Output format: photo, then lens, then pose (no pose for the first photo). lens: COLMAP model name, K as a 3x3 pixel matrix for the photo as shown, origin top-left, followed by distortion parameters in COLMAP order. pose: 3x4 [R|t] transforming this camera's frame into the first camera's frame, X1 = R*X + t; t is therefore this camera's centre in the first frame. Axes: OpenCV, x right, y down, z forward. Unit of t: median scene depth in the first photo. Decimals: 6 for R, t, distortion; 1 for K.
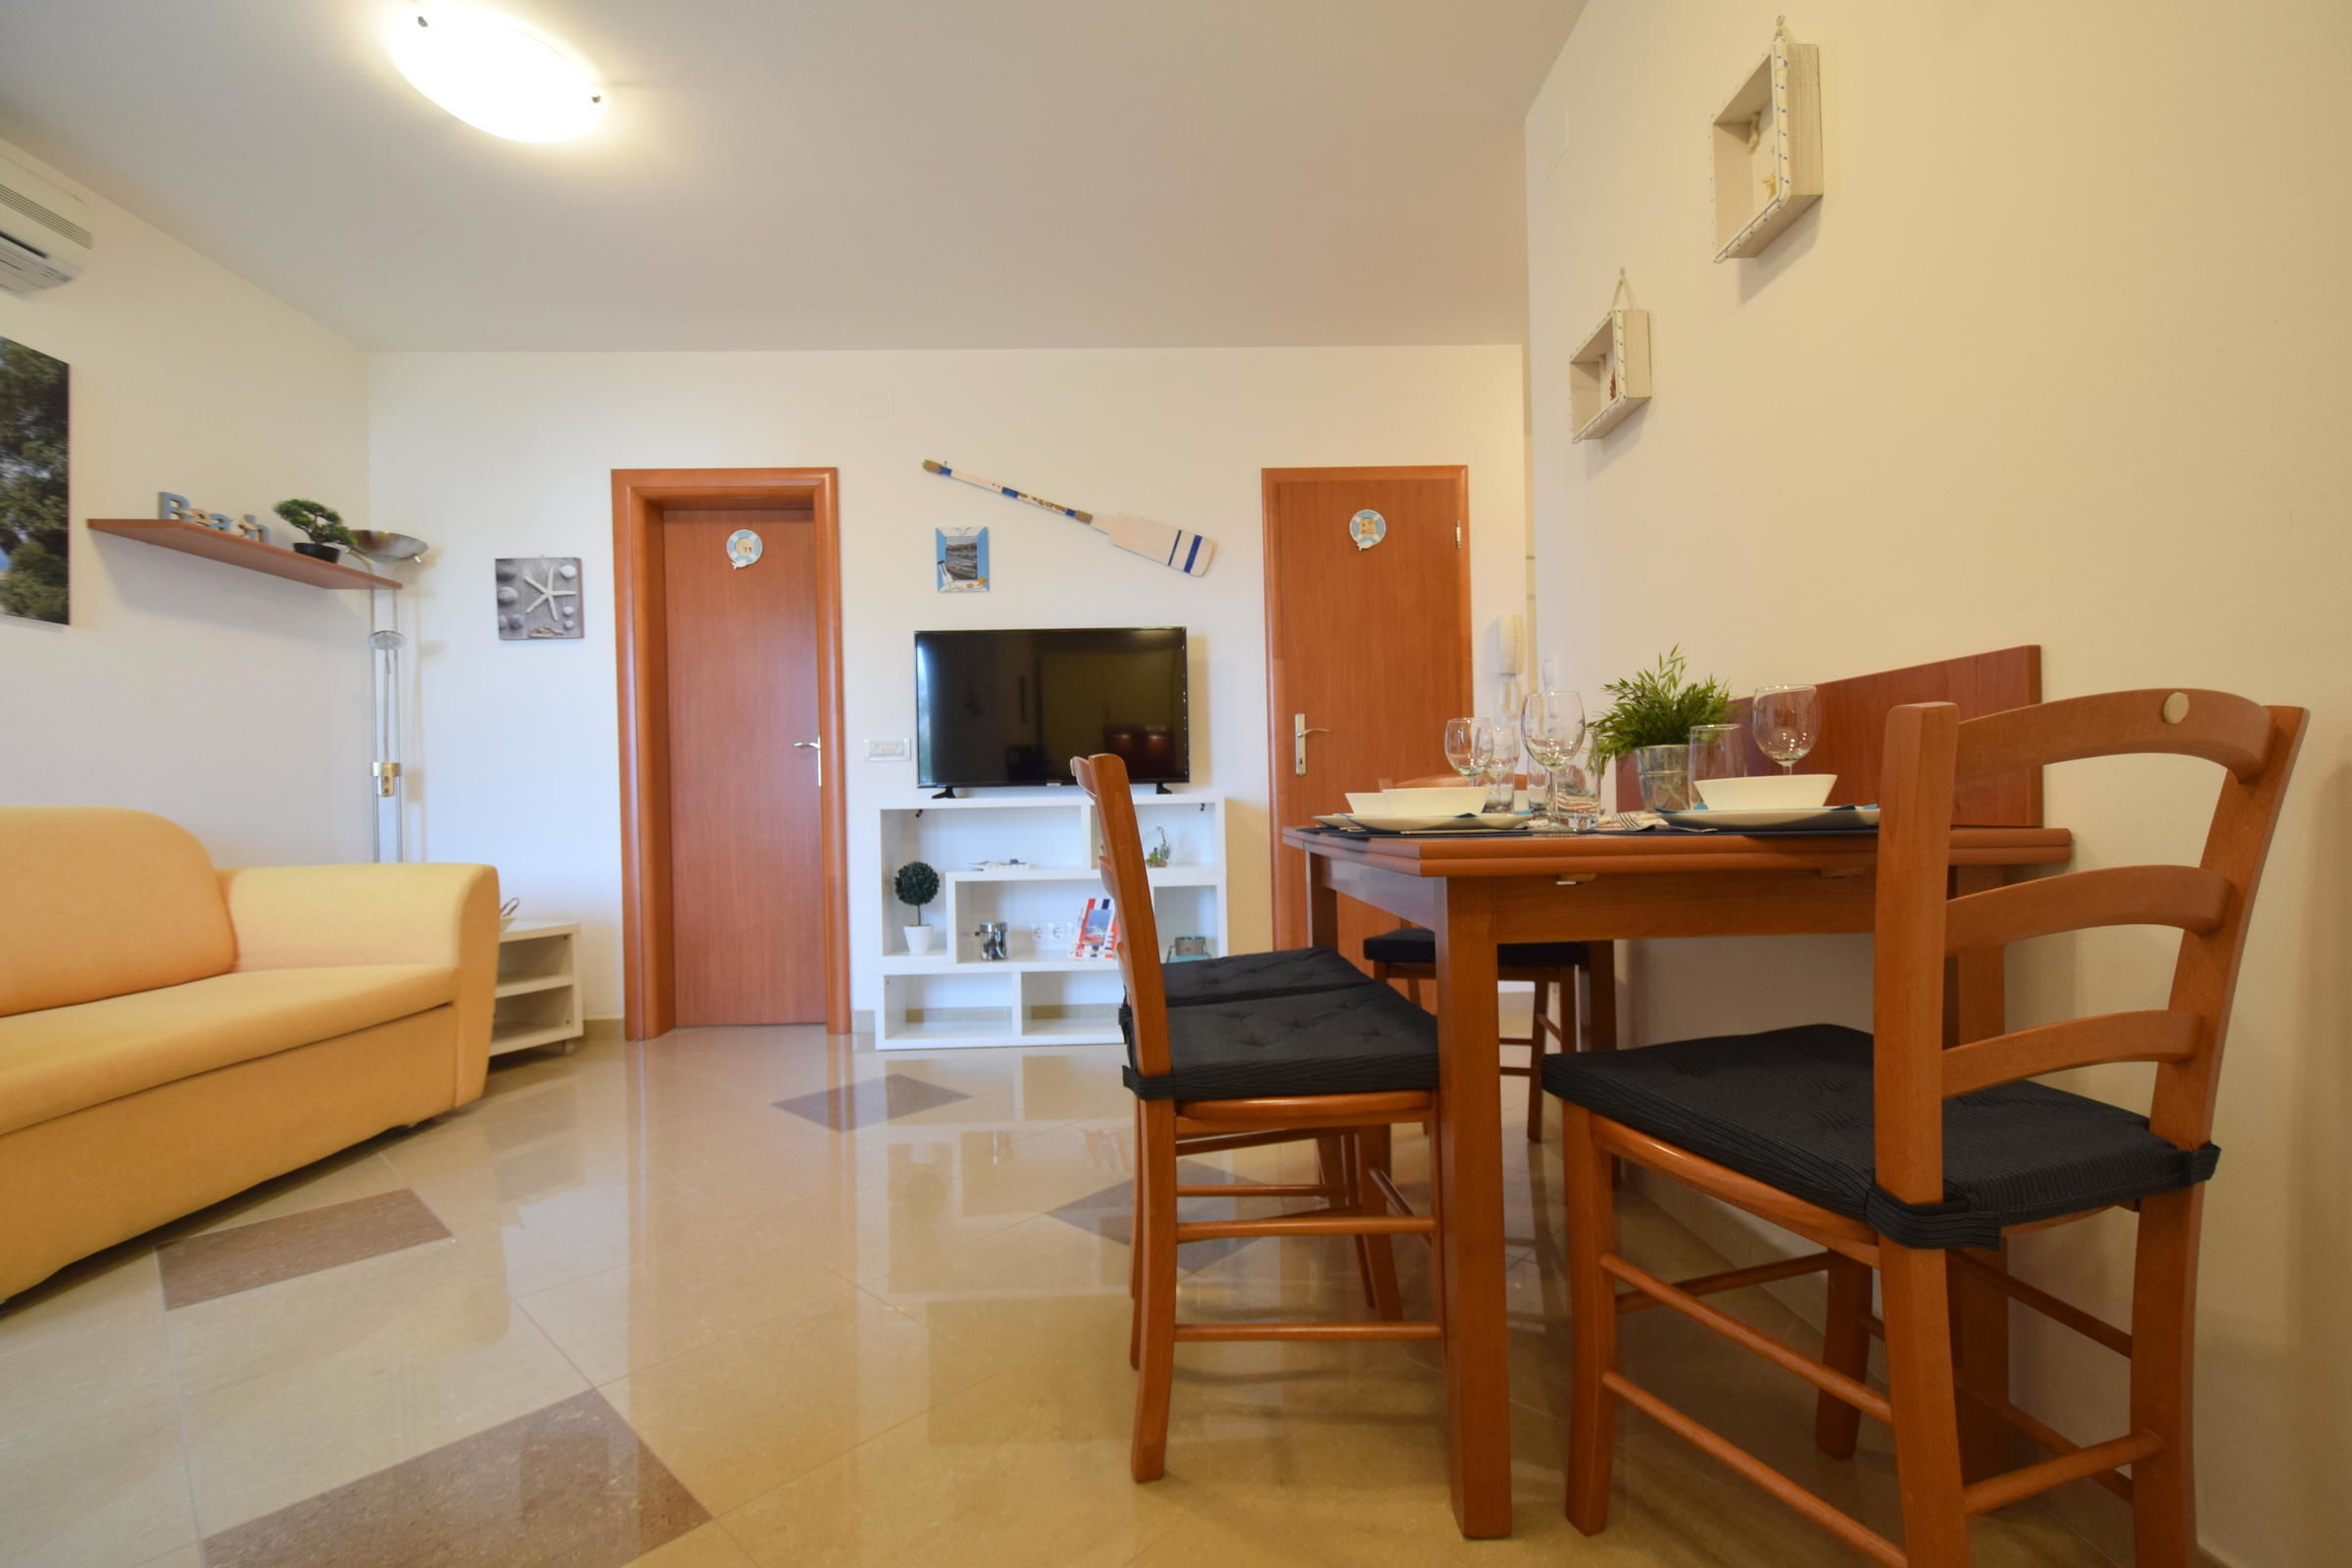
lens RADIAL K [[1038.9, 0, 1198.4], [0, 1038.9, 810.8], [0, 0, 1]] dist [0.001042, -0.001526]
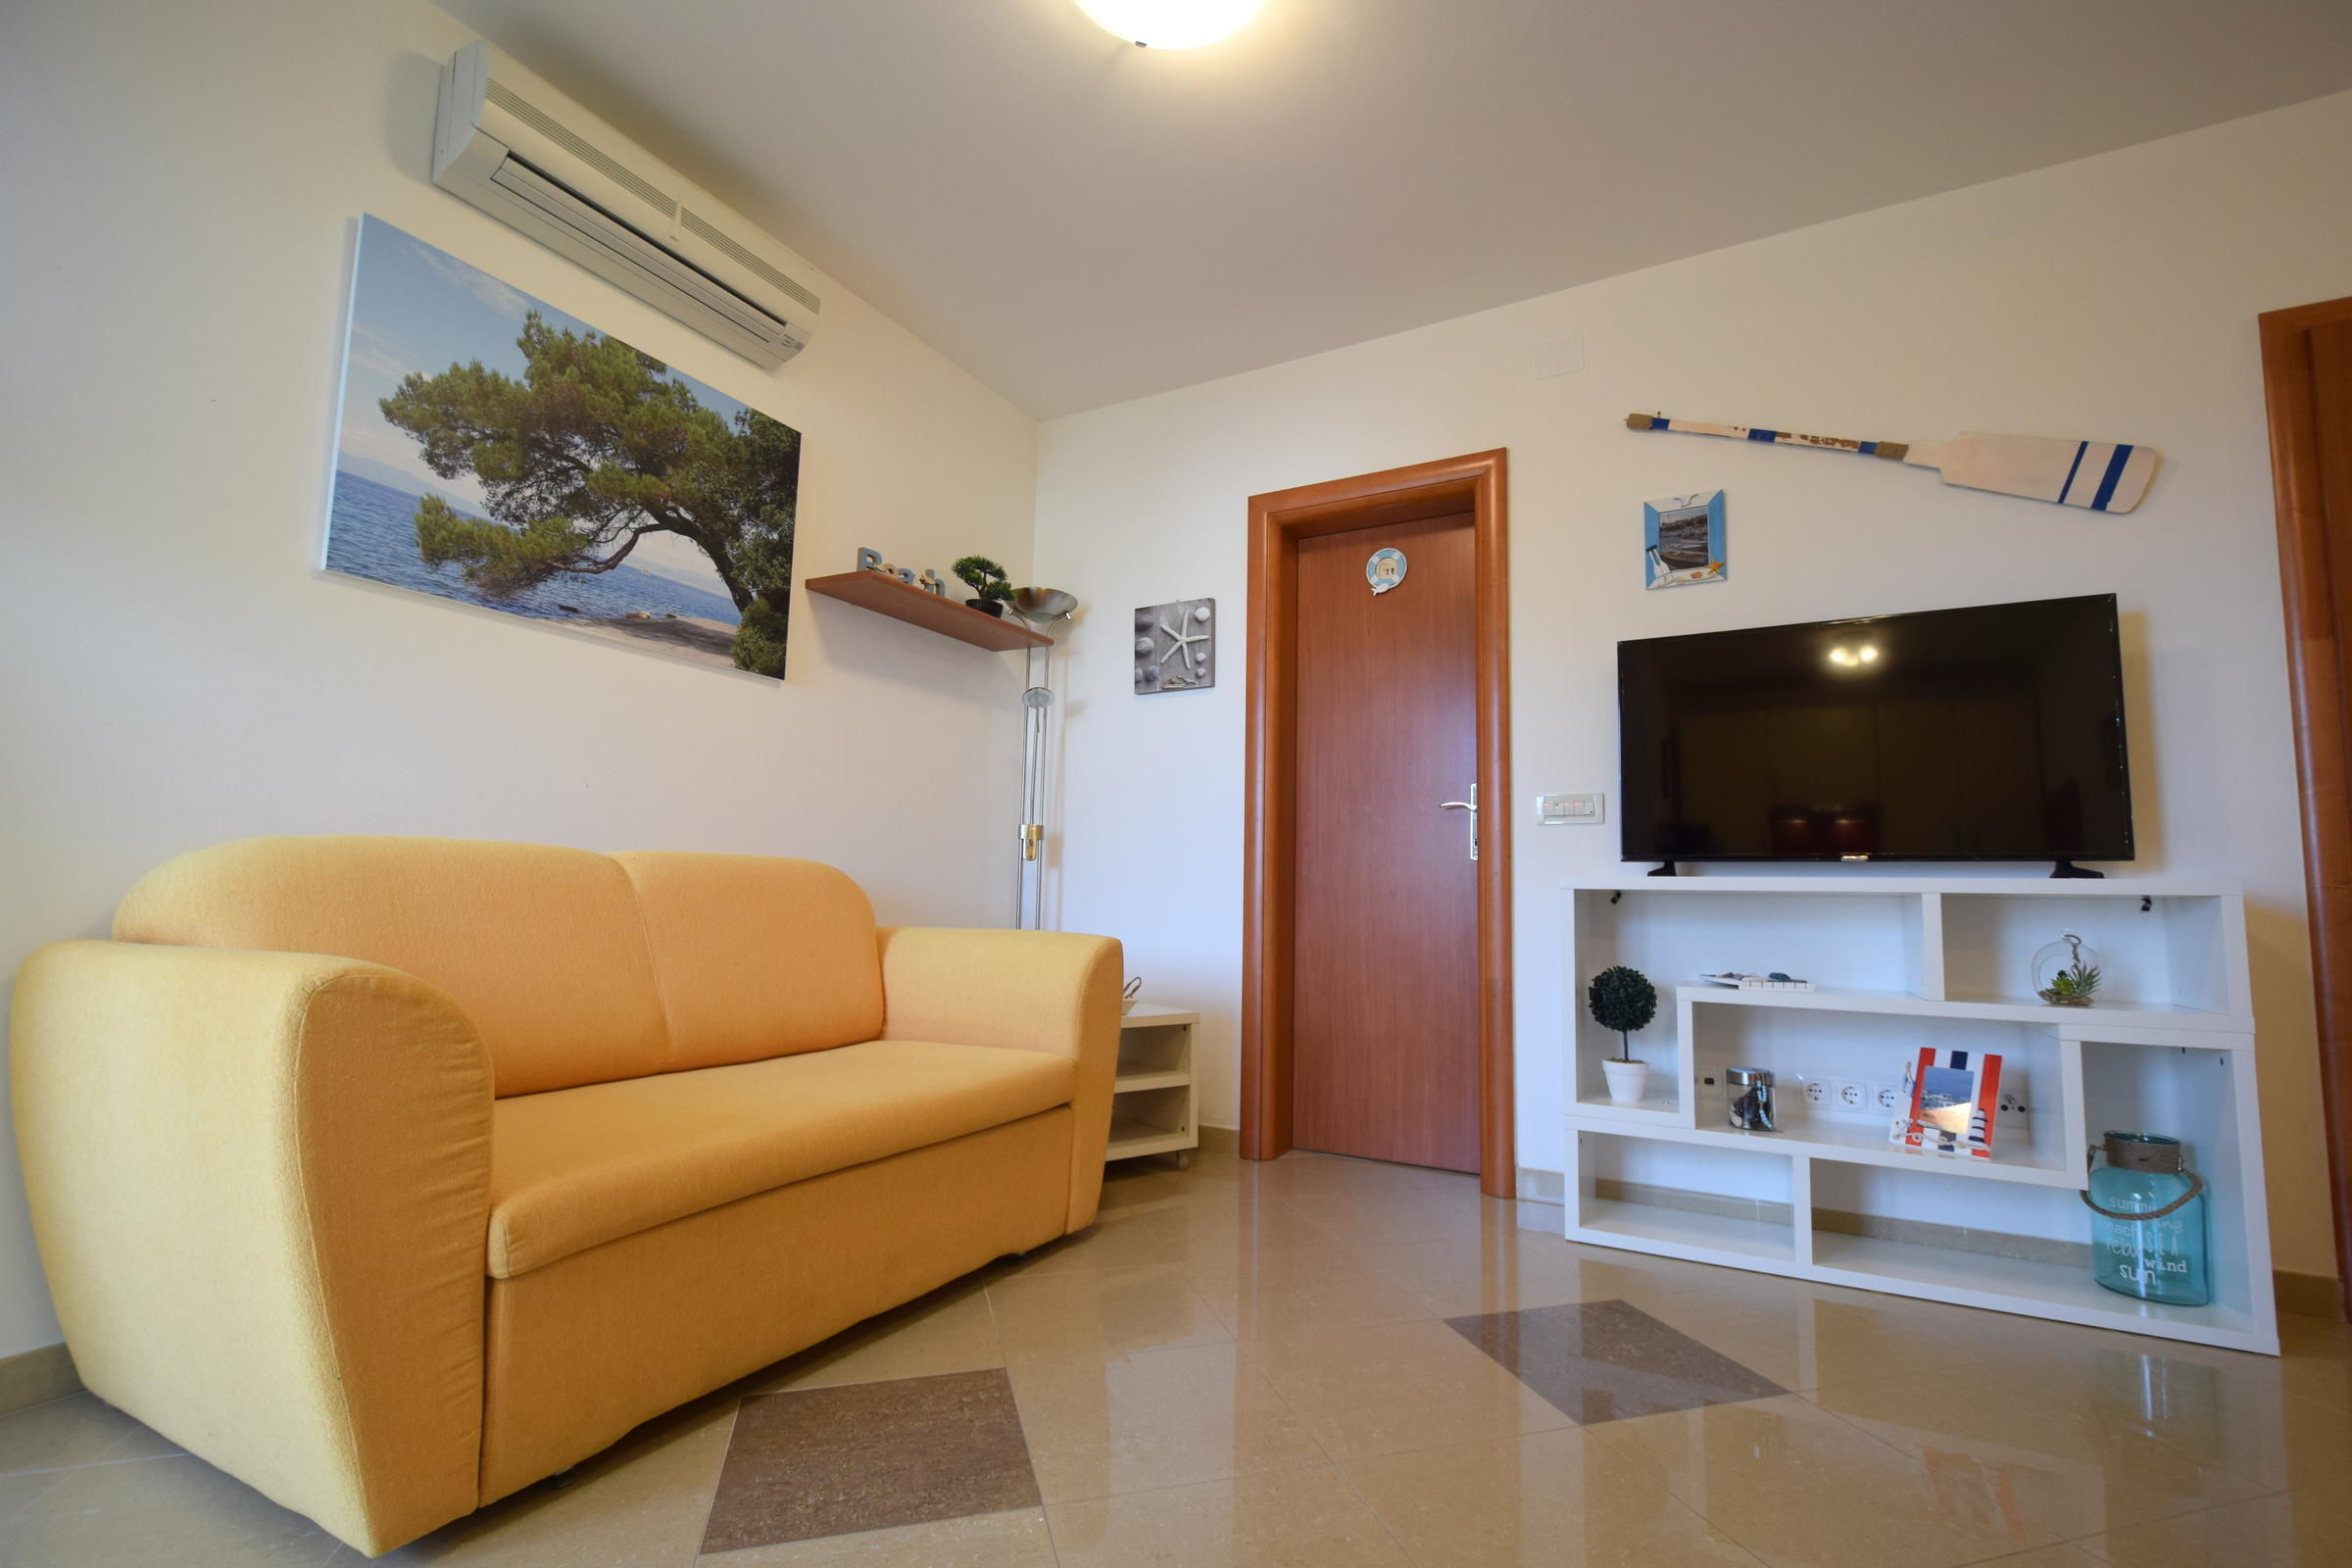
lens RADIAL K [[1024.7, 0, 1186.4], [0, 1024.7, 812.0], [0, 0, 1]] dist [0.013900, -0.012826]
pose [[0.858144, -0.008046, -0.513347, -0.169090], [-0.038371, 0.996076, -0.079754, 0.011827], [0.511974, 0.088138, 0.854467, 0.257599]]
